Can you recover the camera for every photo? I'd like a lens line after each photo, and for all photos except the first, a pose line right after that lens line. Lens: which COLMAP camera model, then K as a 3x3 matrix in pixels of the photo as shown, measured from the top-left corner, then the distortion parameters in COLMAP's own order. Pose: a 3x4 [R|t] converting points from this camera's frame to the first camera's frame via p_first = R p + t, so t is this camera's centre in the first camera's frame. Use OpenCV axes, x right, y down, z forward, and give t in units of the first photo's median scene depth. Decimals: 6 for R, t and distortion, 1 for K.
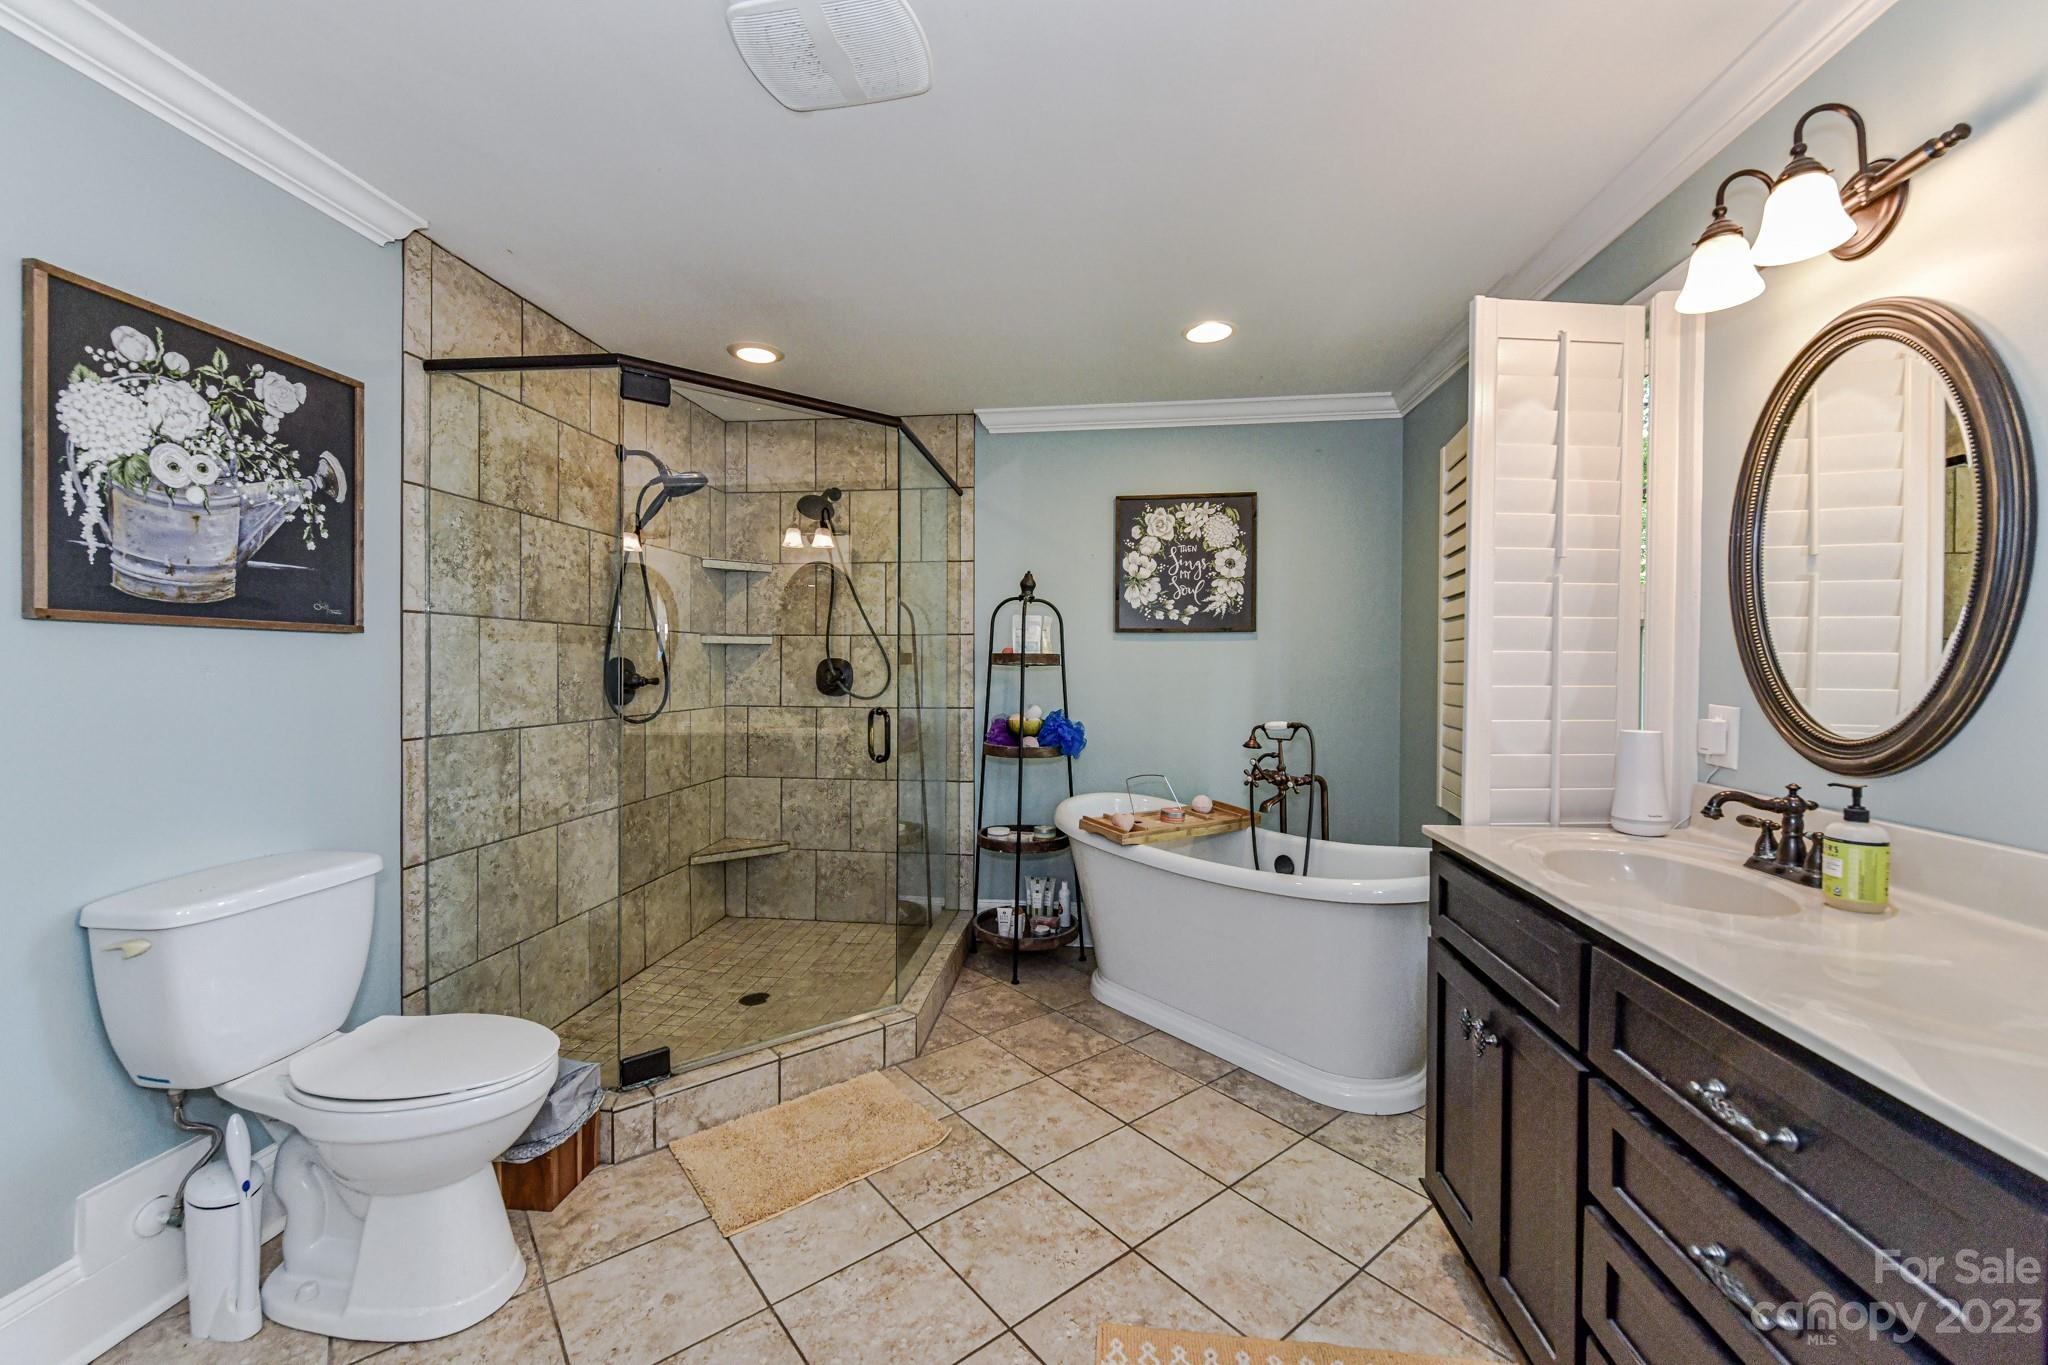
lens RADIAL K [[803.4, 0, 1015.4], [0, 803.4, 675.6], [0, 0, 1]] dist [0.005390, -0.000098]
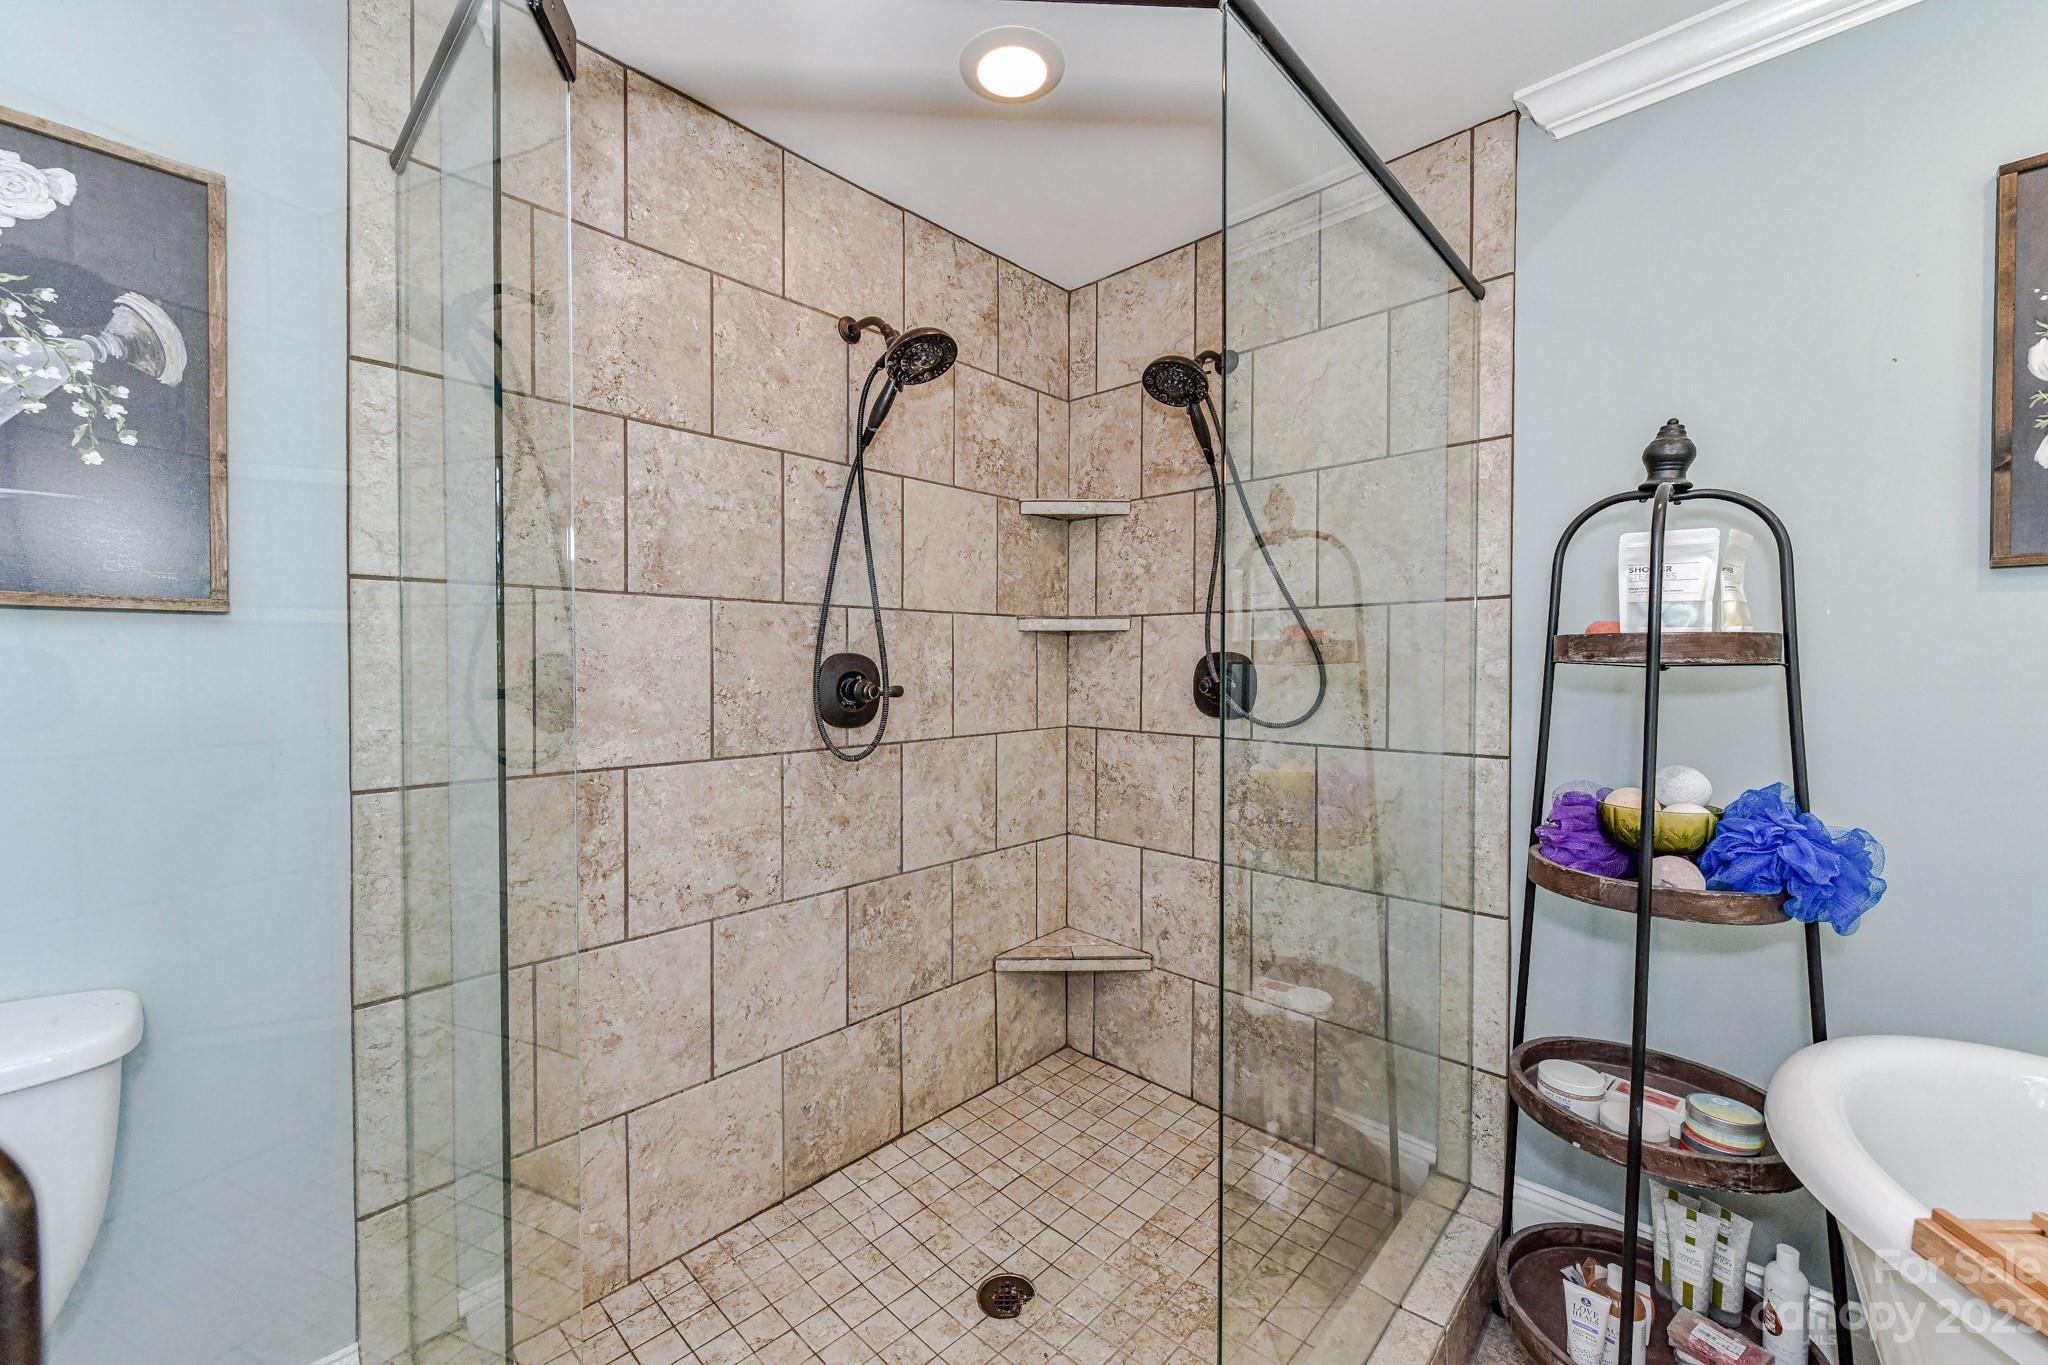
lens RADIAL K [[803.4, 0, 1015.4], [0, 803.4, 675.6], [0, 0, 1]] dist [0.005390, -0.000098]
pose [[0.804662, 0.008089, -0.593678, -0.006082], [-0.005937, 0.999967, 0.005577, -0.008110], [0.593704, -0.000963, 0.804683, 0.499833]]
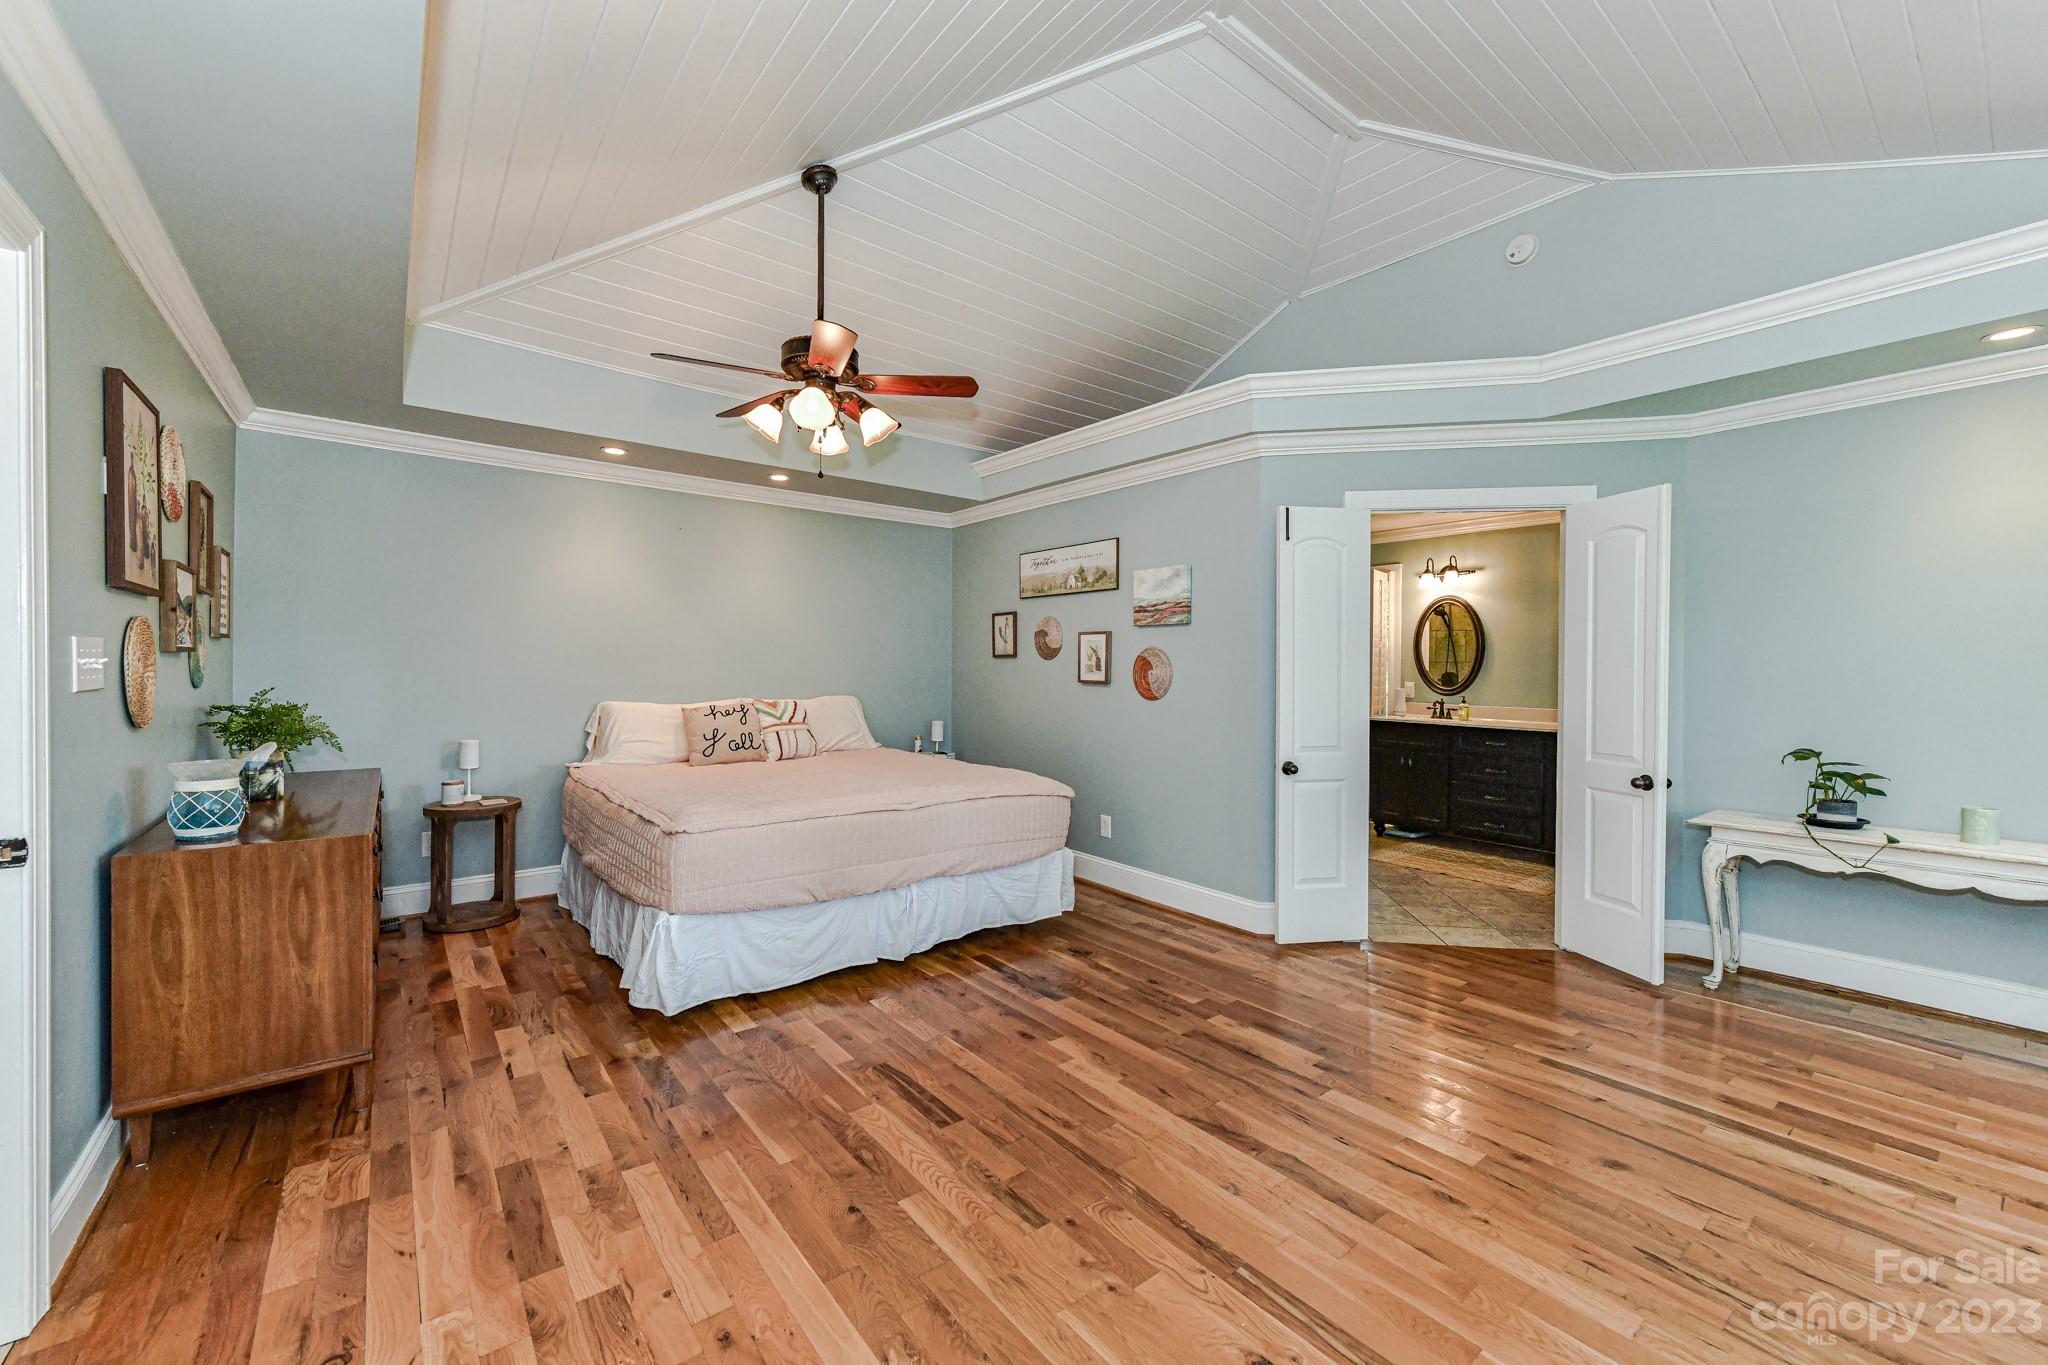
lens RADIAL K [[807.4, 0, 1014.0], [0, 807.4, 676.1], [0, 0, 1]] dist [0.000957, -0.000291]
pose [[0.708997, -0.010070, 0.705139, -1.571059], [0.006883, 0.999949, 0.007360, -0.015840], [-0.705178, -0.000365, 0.709031, -0.211521]]
